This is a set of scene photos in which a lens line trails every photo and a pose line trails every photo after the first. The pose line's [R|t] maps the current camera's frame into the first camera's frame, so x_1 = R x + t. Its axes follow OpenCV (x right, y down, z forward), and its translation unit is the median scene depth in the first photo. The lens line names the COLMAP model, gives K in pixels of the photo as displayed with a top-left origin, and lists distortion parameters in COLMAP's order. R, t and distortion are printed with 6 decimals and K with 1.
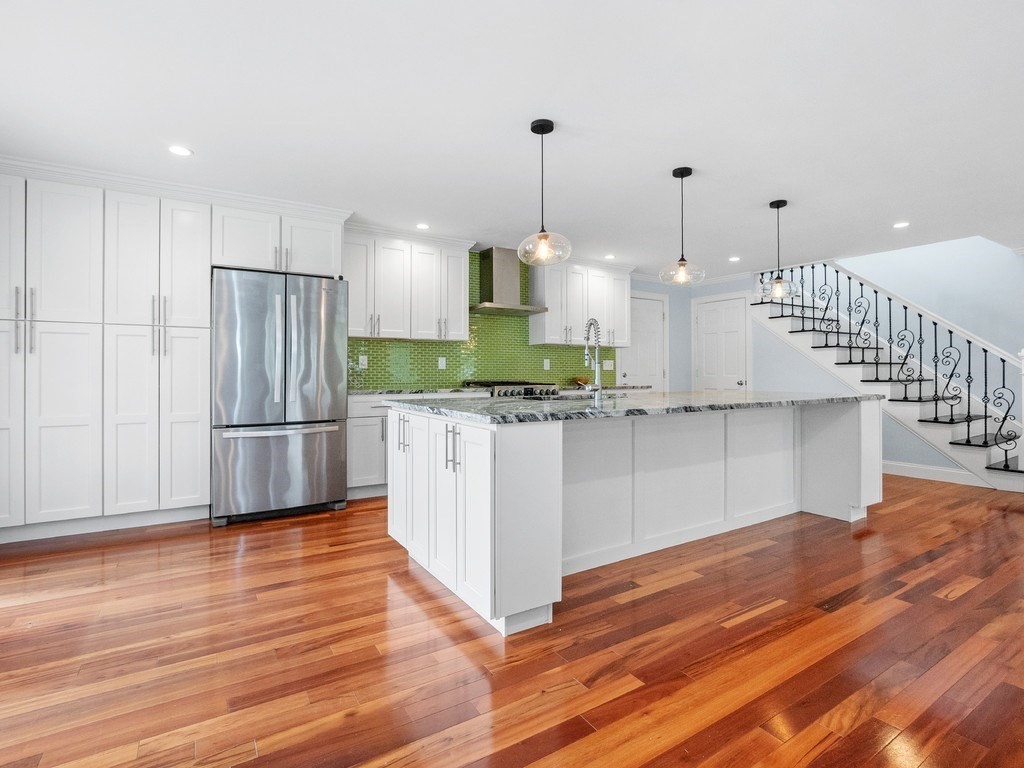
lens RADIAL K [[501.5, 0, 516.0], [0, 501.5, 373.6], [0, 0, 1]] dist [-0.016266, 0.000439]
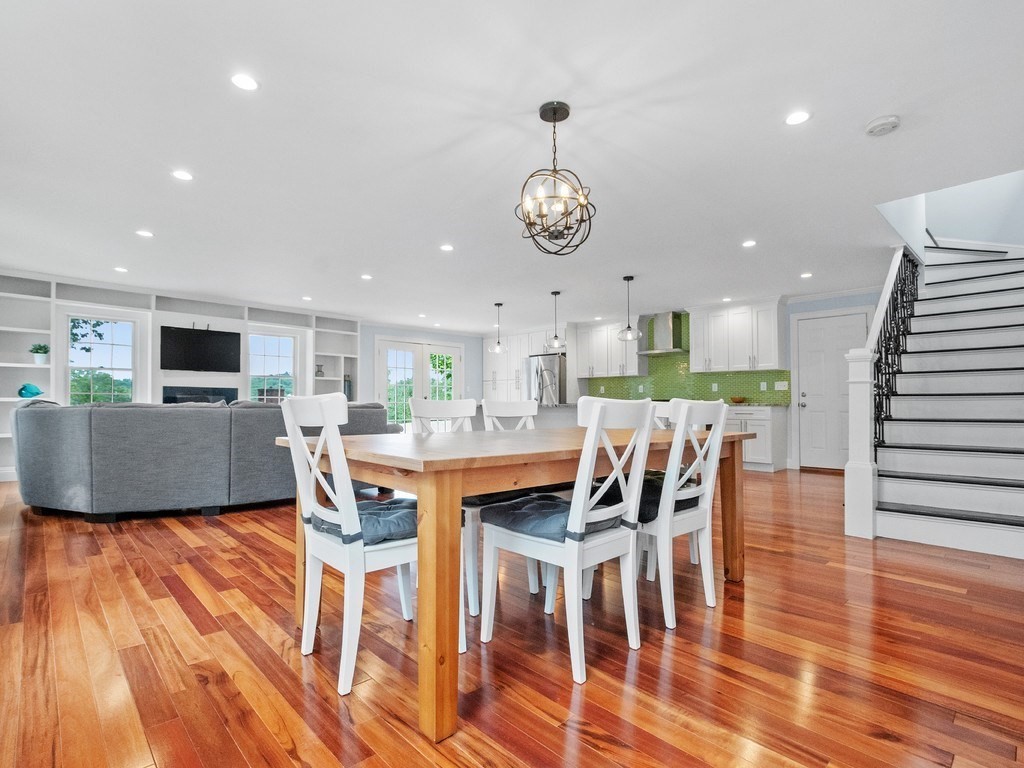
lens RADIAL K [[501.5, 0, 516.9], [0, 501.5, 387.8], [0, 0, 1]] dist [-0.016266, 0.000439]
pose [[0.212259, -0.033056, -0.976654, 1.712327], [-0.004567, 0.999383, -0.034818, 0.043010], [0.977203, 0.011850, 0.211977, 0.293302]]
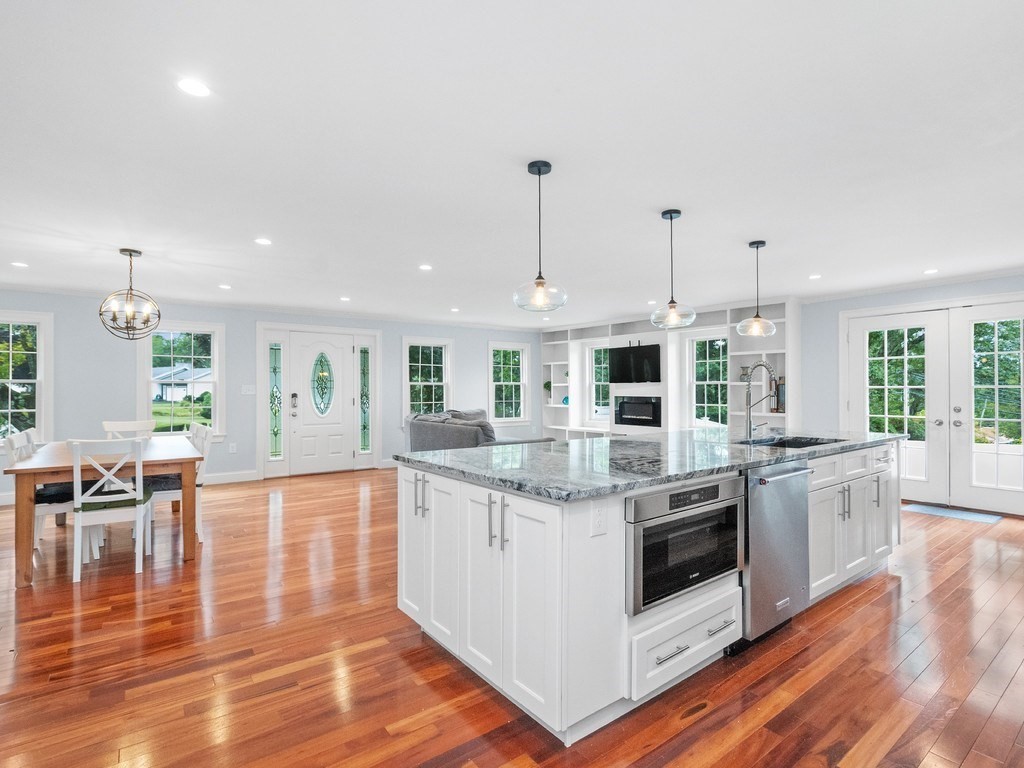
lens RADIAL K [[501.5, 0, 515.2], [0, 501.5, 386.6], [0, 0, 1]] dist [-0.016266, 0.000439]
pose [[-0.994334, 0.000524, -0.106295, 0.555292], [0.001122, 0.999984, -0.005568, -0.038945], [0.106291, -0.005656, -0.994319, 1.451194]]
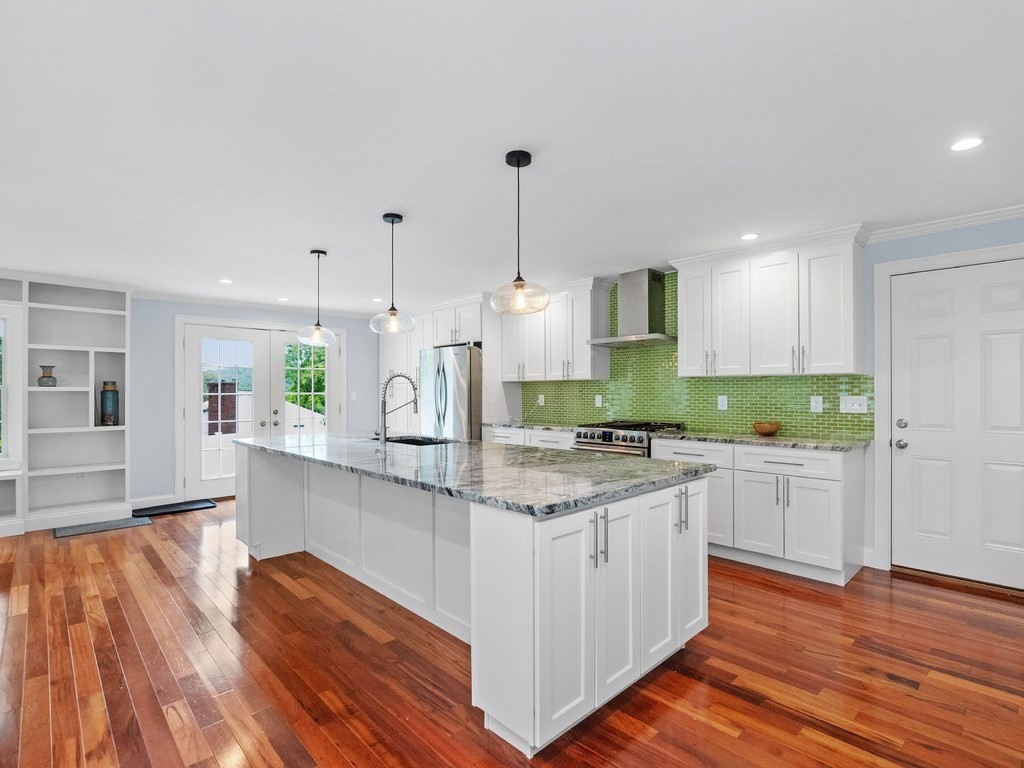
lens RADIAL K [[501.5, 0, 514.6], [0, 501.5, 391.7], [0, 0, 1]] dist [-0.016266, 0.000439]
pose [[0.212814, -0.000954, -0.977092, 0.988747], [0.001938, 0.999998, -0.000554, -0.048293], [0.977091, -0.001776, 0.212815, 0.754519]]
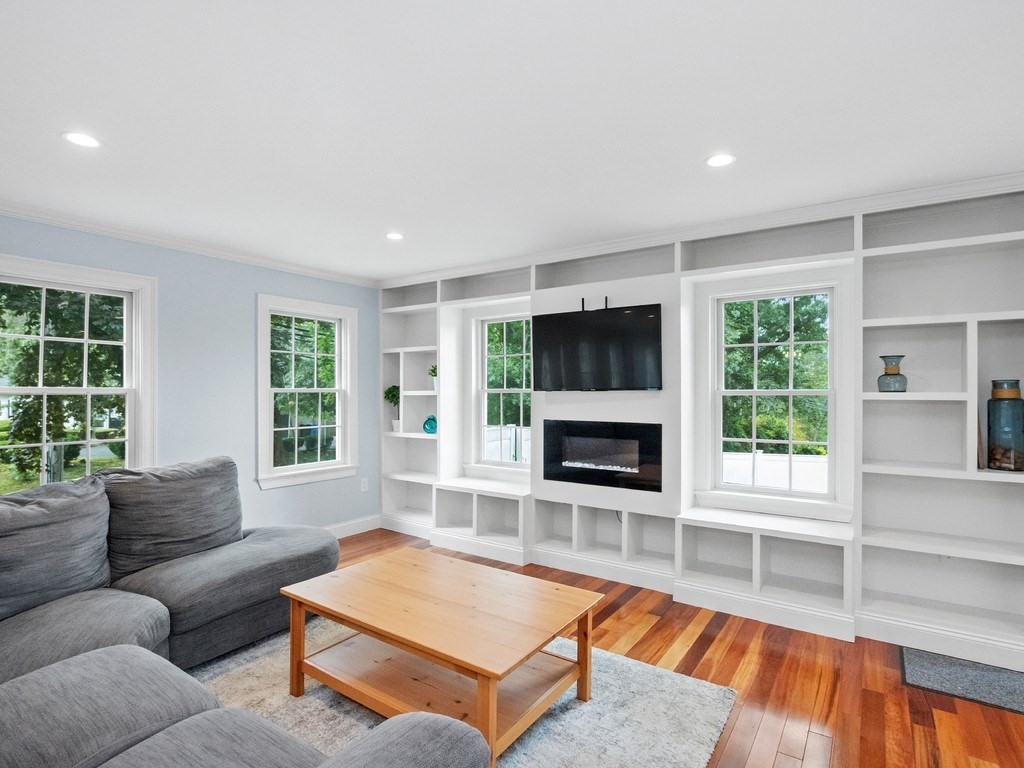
lens RADIAL K [[526.0, 0, 503.3], [0, 526.0, 390.8], [0, 0, 1]] dist [-0.025311, 0.000347]
pose [[-0.921390, -0.002614, -0.388631, 0.395961], [-0.001508, 0.999994, -0.003152, -0.060642], [0.388637, -0.002319, -0.921388, 0.382103]]
